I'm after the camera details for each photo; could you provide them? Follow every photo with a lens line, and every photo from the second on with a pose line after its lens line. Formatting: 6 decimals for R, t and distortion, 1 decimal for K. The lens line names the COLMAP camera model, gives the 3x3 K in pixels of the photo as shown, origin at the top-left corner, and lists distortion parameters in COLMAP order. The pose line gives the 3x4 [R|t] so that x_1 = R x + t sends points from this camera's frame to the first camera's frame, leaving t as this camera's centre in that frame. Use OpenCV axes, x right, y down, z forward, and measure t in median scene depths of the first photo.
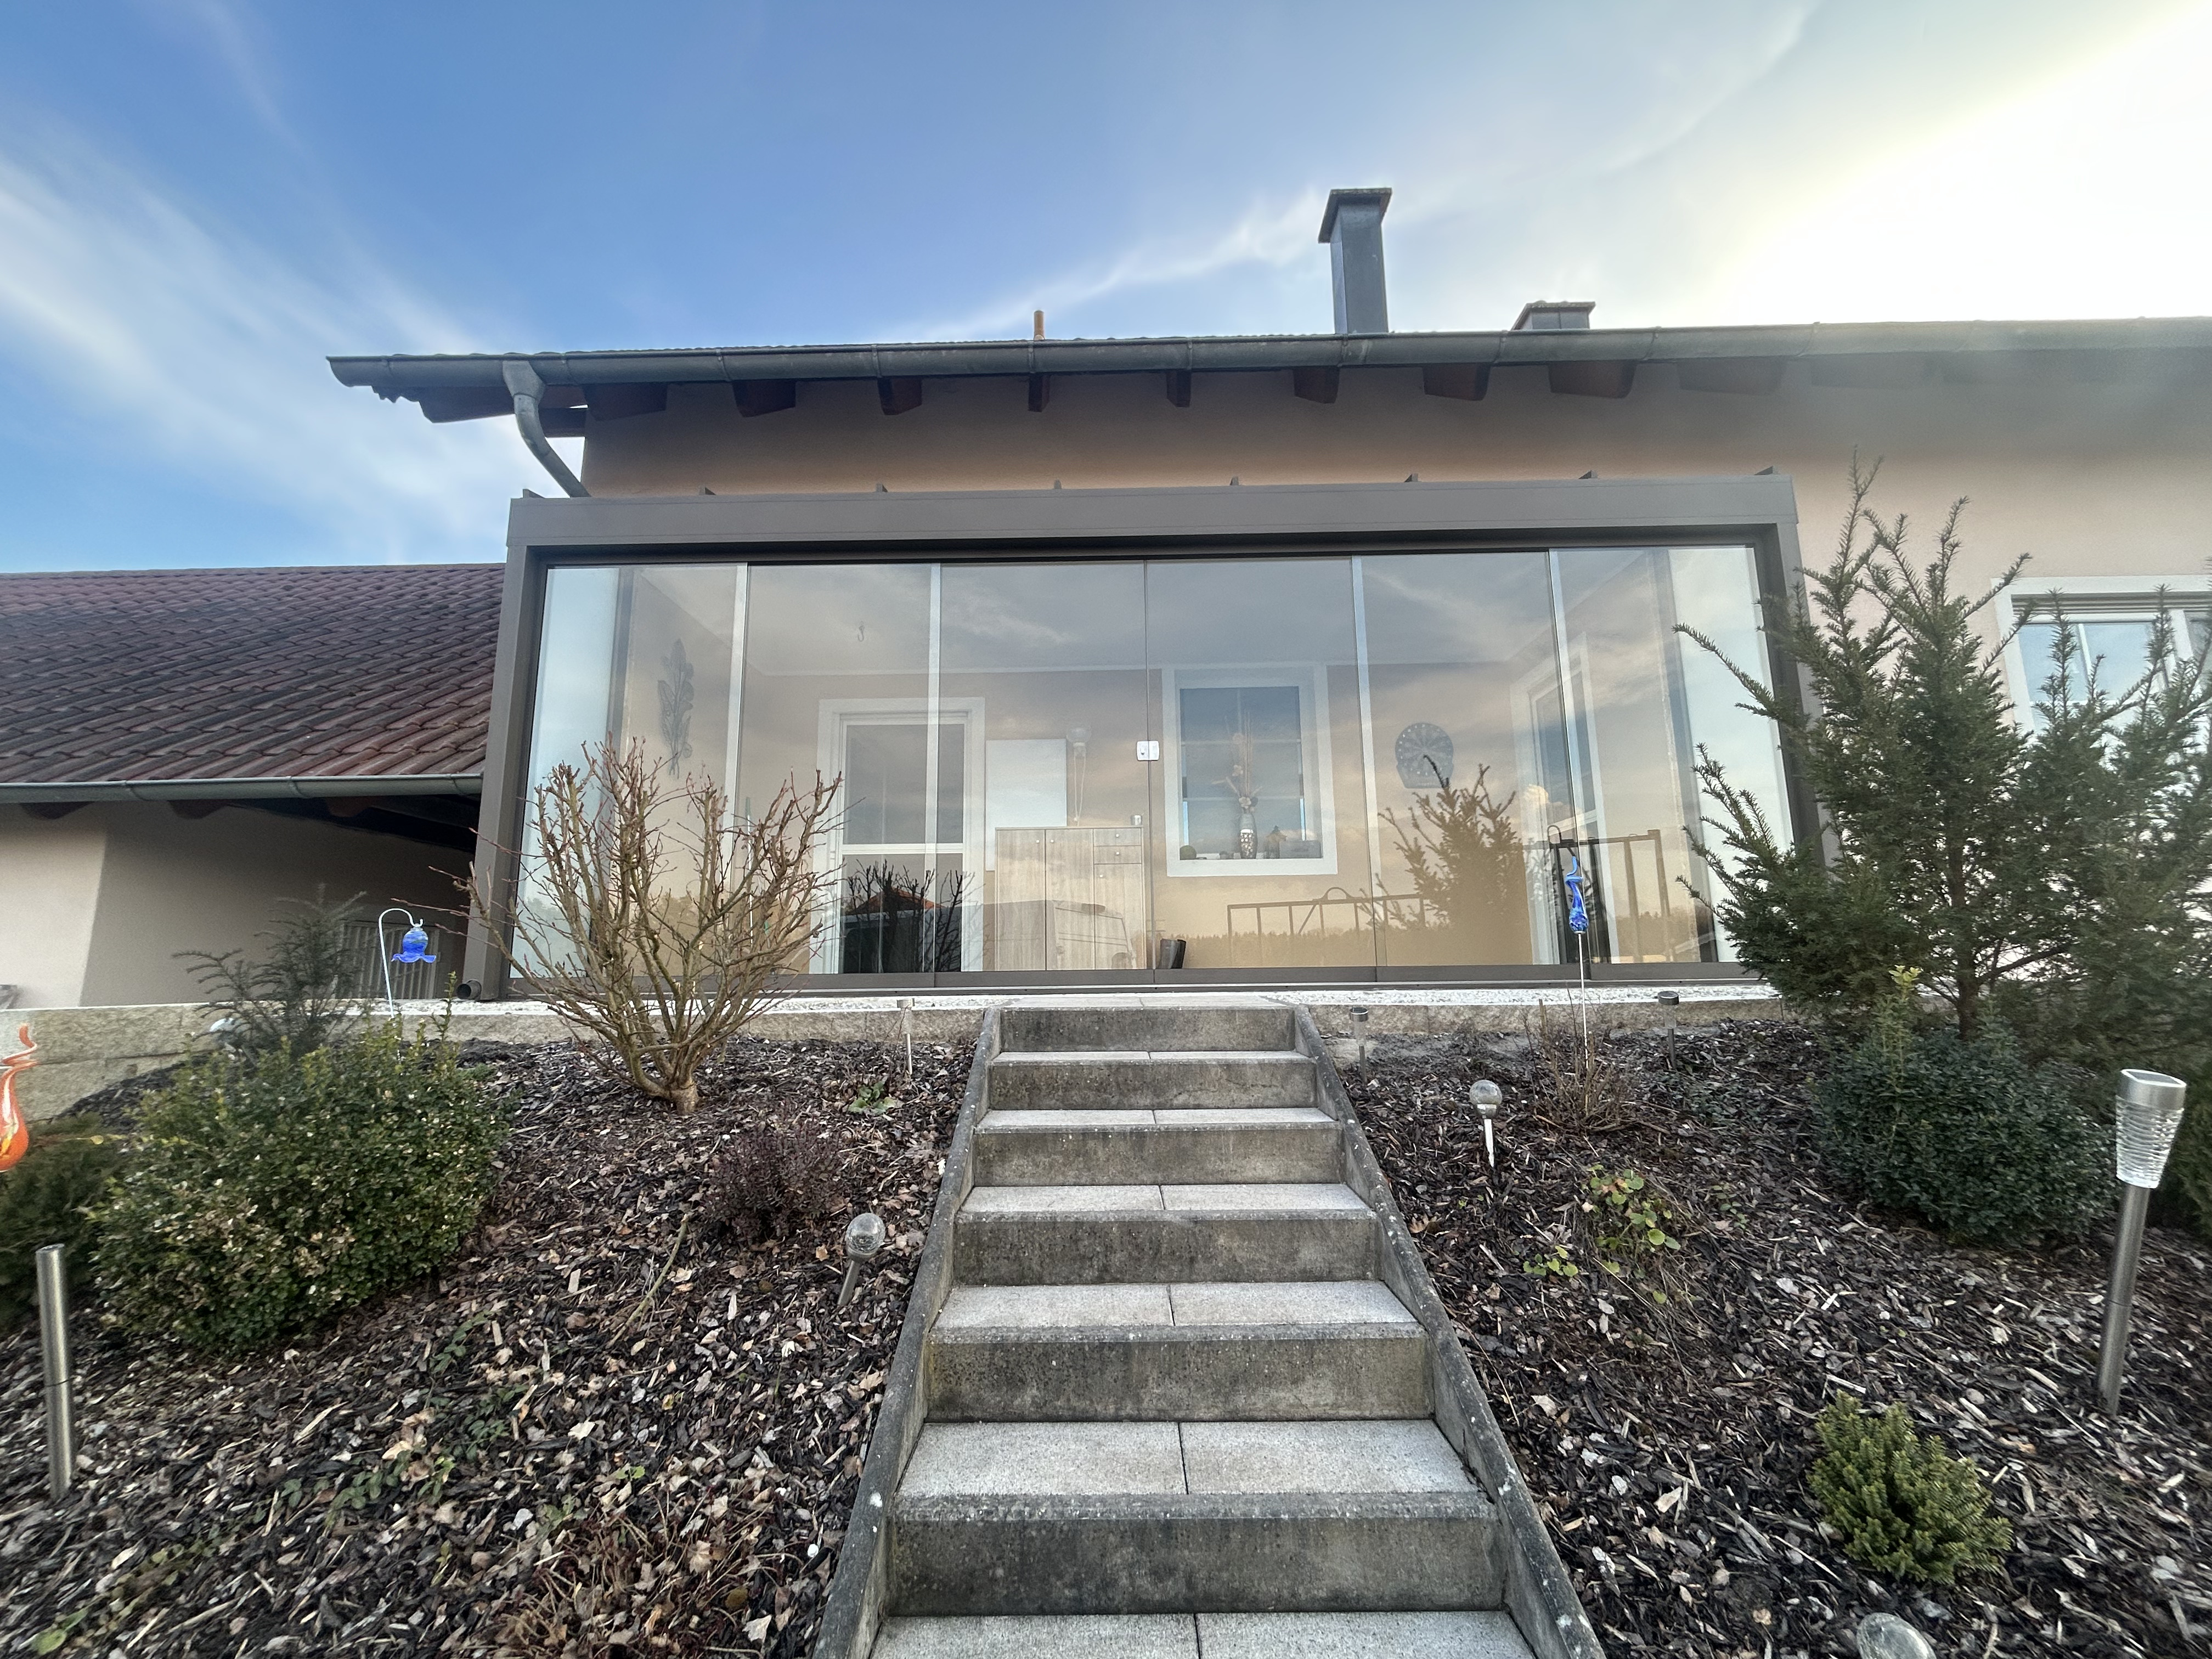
lens RADIAL K [[886.5, 0, 1092.6], [0, 886.5, 825.5], [0, 0, 1]] dist [-0.010819, 0.000134]
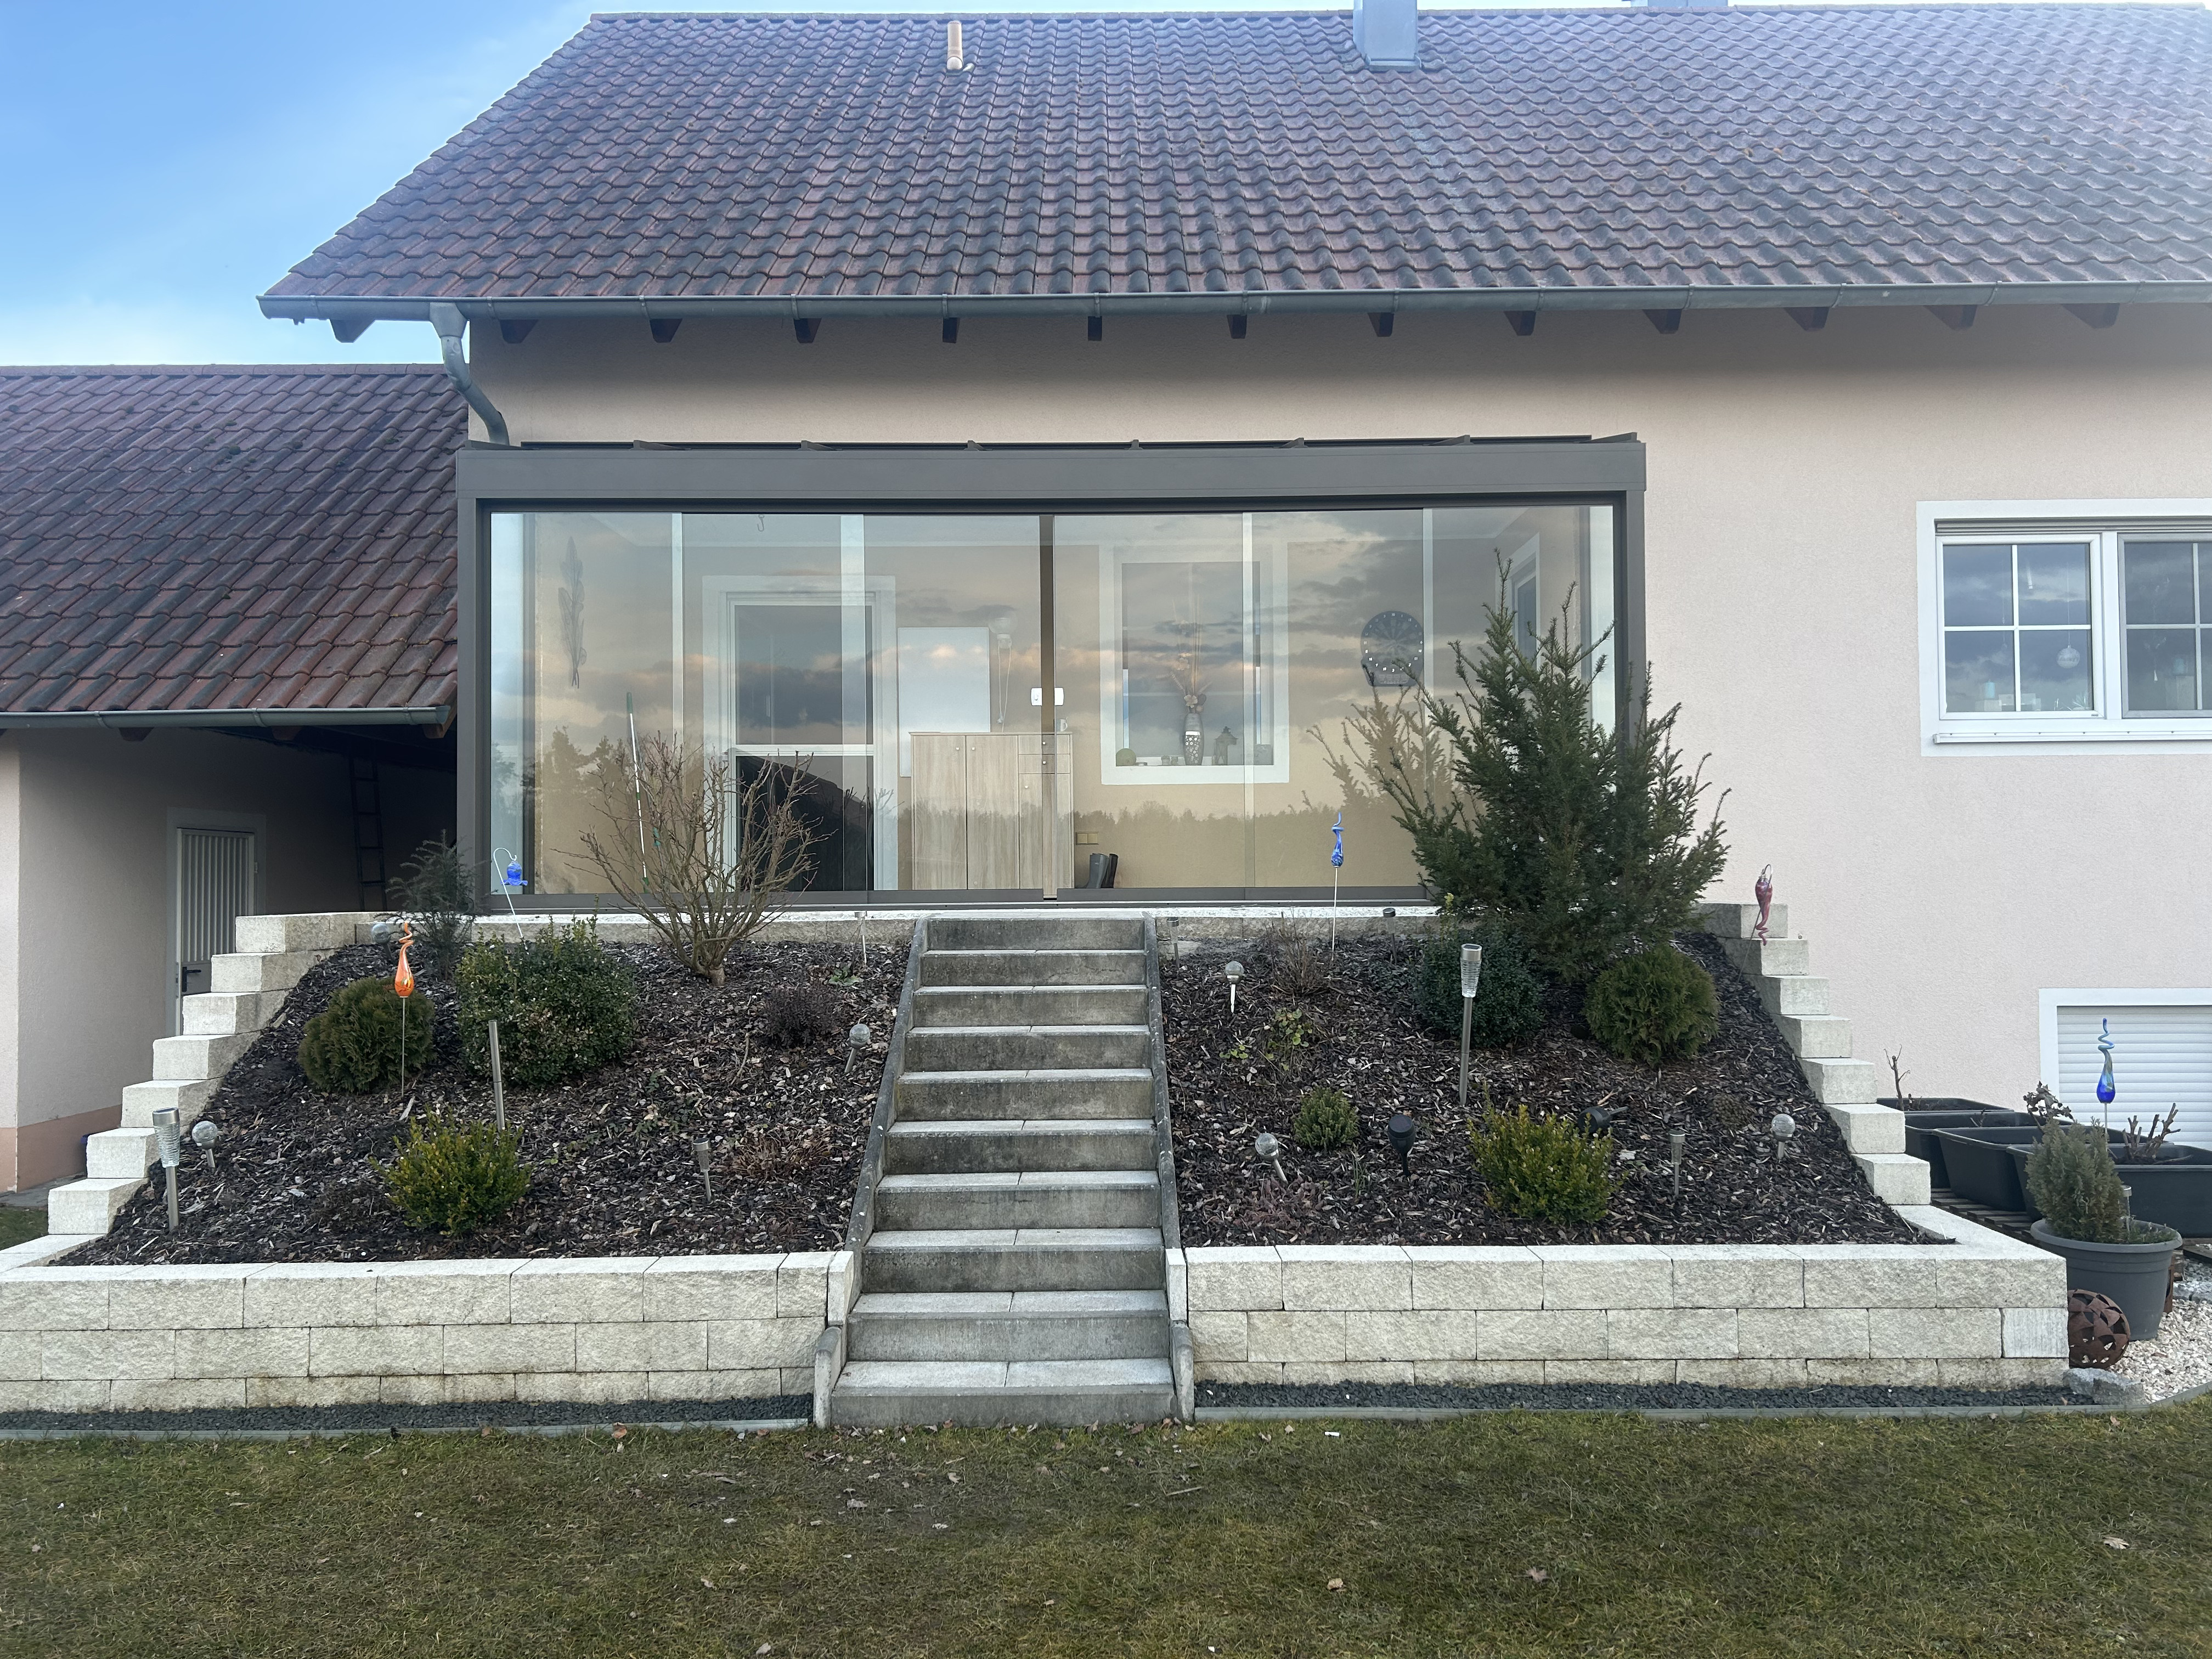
lens RADIAL K [[1645.8, 0, 1115.1], [0, 1645.8, 829.3], [0, 0, 1]] dist [0.014419, -0.003890]
pose [[0.999589, 0.005081, 0.028213, 0.131885], [-0.008782, 0.991125, 0.132644, -0.315250], [-0.027288, -0.132838, 0.990762, -1.764407]]
